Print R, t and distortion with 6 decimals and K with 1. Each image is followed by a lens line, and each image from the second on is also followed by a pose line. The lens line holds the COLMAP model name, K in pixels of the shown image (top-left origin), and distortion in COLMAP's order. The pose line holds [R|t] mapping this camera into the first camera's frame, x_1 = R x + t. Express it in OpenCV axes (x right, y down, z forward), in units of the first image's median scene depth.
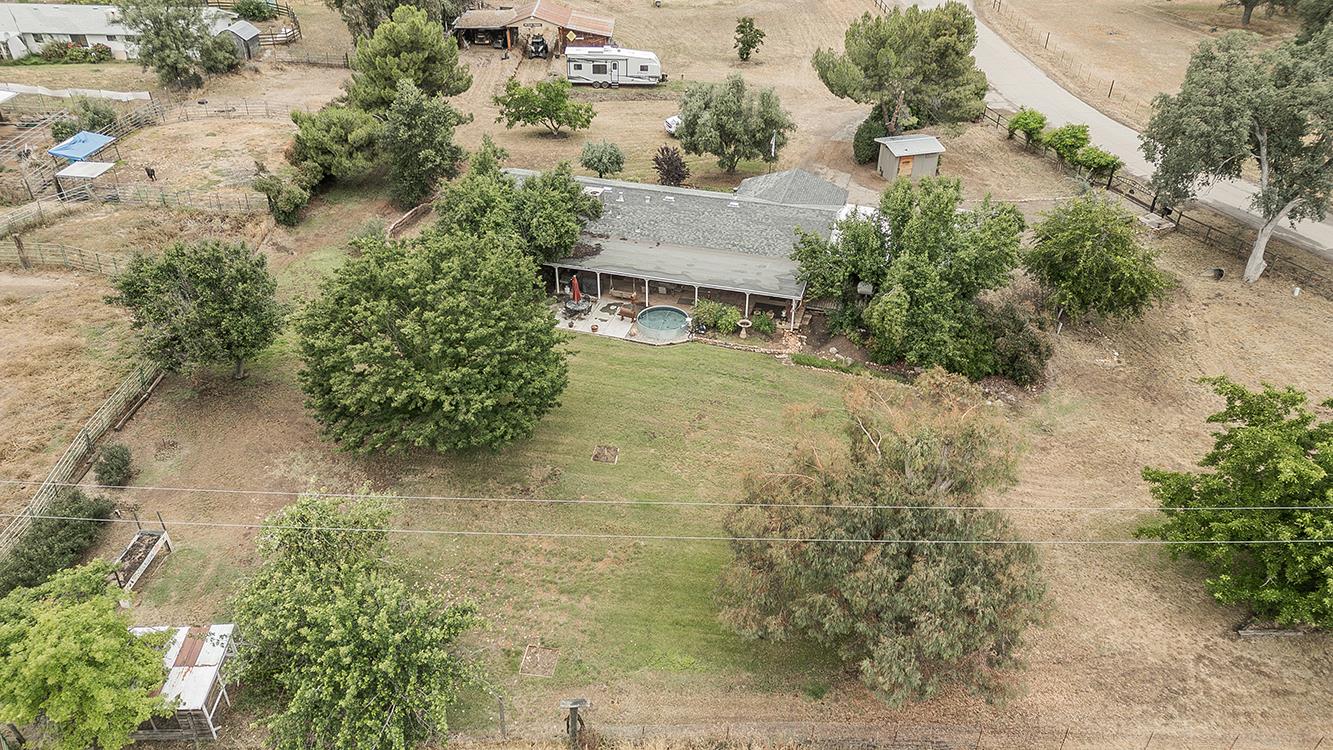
lens RADIAL K [[923.8, 0, 667.3], [0, 923.8, 370.7], [0, 0, 1]] dist [0.079661, -0.042147]
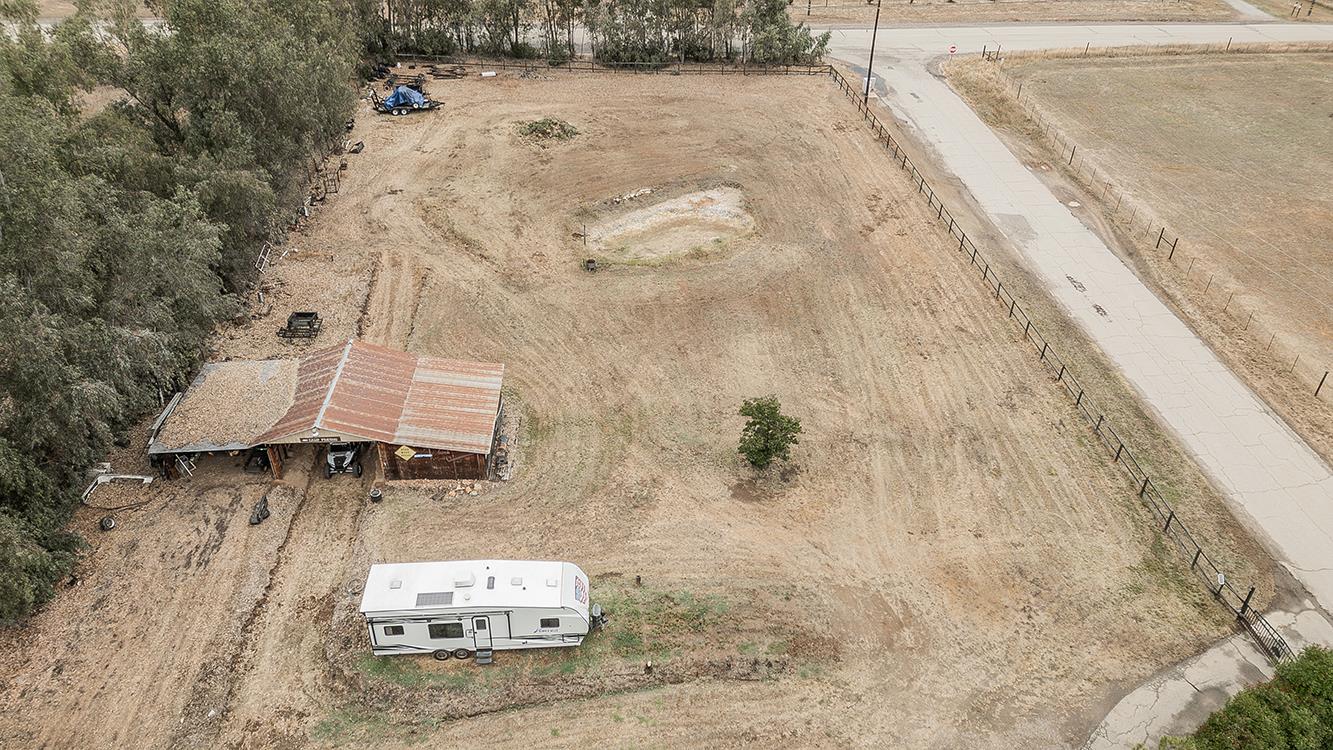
lens RADIAL K [[923.8, 0, 664.0], [0, 923.8, 371.5], [0, 0, 1]] dist [0.079661, -0.042147]
pose [[0.998816, -0.027659, 0.040012, 0.023995], [0.026672, 0.999332, 0.024997, -0.783014], [-0.040676, -0.023900, 0.998886, 0.988081]]
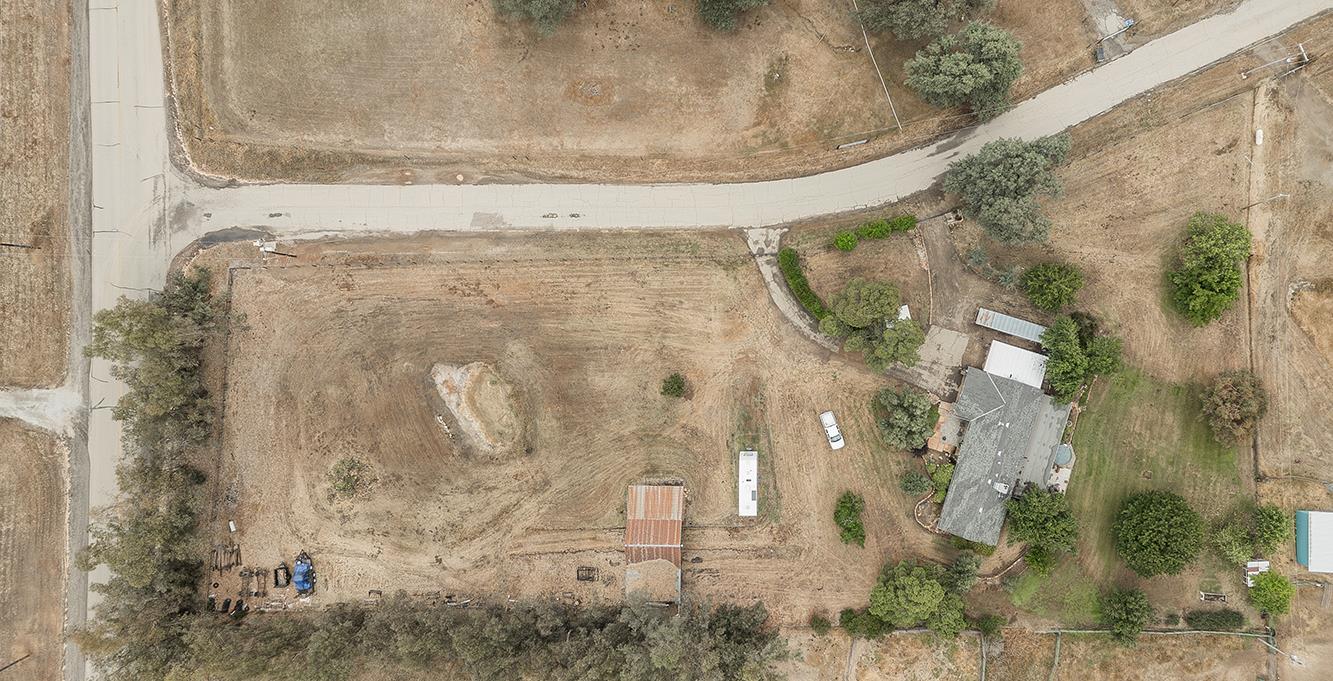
lens RADIAL K [[892.4, 0, 732.5], [0, 892.4, 348.3], [0, 0, 1]] dist [0.069567, -0.018691]
pose [[0.018104, -0.999836, 0.000064, 0.282248], [0.564604, 0.010276, 0.825298, -2.708777], [-0.825163, -0.014905, 0.564697, 0.362283]]
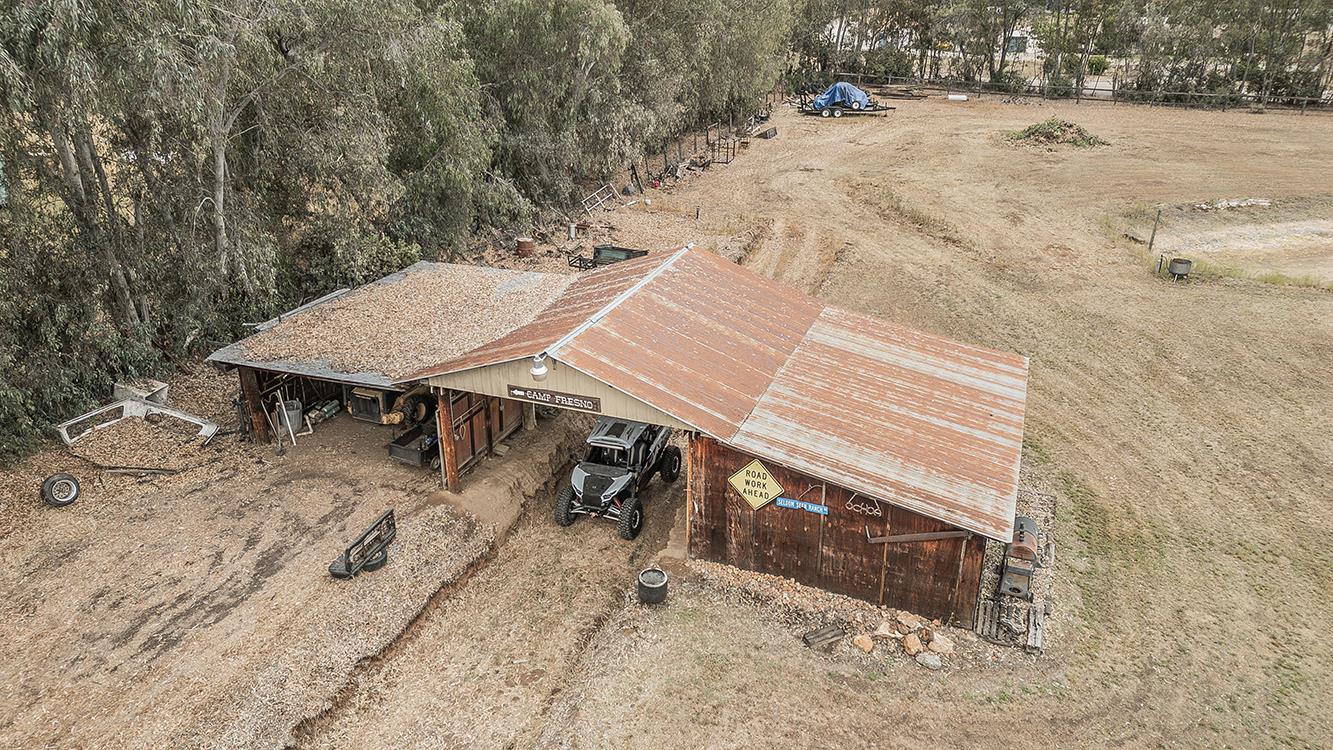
lens RADIAL K [[923.8, 0, 664.3], [0, 923.8, 365.7], [0, 0, 1]] dist [0.079661, -0.042147]
pose [[0.930434, 0.134782, -0.340773, -0.122844], [-0.194786, 0.969561, -0.148359, -0.672686], [0.310404, 0.204416, 0.928366, 1.599926]]
